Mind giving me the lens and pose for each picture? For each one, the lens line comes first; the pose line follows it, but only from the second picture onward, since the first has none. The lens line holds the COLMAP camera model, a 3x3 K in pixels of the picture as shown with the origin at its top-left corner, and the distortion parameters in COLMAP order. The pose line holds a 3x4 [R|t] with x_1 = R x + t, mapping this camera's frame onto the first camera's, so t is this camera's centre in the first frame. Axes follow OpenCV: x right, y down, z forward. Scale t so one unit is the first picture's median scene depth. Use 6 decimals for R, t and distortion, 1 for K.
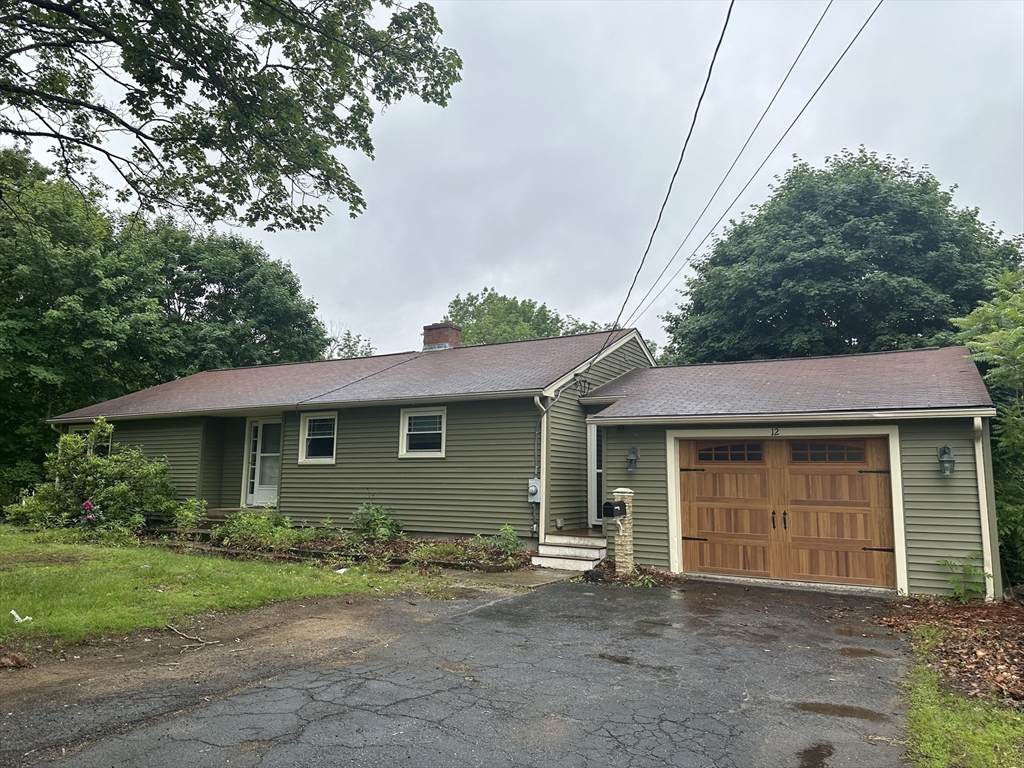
lens RADIAL K [[740.8, 0, 512.0], [0, 740.8, 384.0], [0, 0, 1]] dist [0.066087, -0.090881]
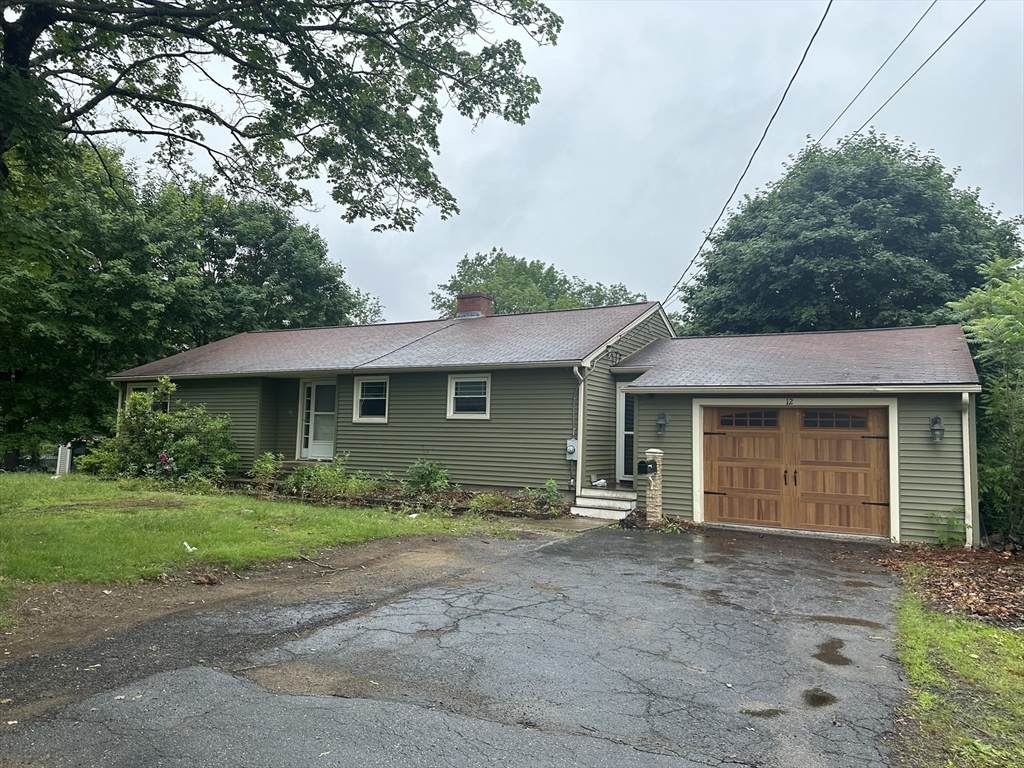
lens RADIAL K [[740.8, 0, 512.0], [0, 740.8, 384.0], [0, 0, 1]] dist [0.066087, -0.090881]
pose [[0.999912, 0.012565, 0.004361, -0.067680], [-0.012800, 0.998188, 0.058789, -0.021346], [-0.003614, -0.058839, 0.998261, -0.120997]]
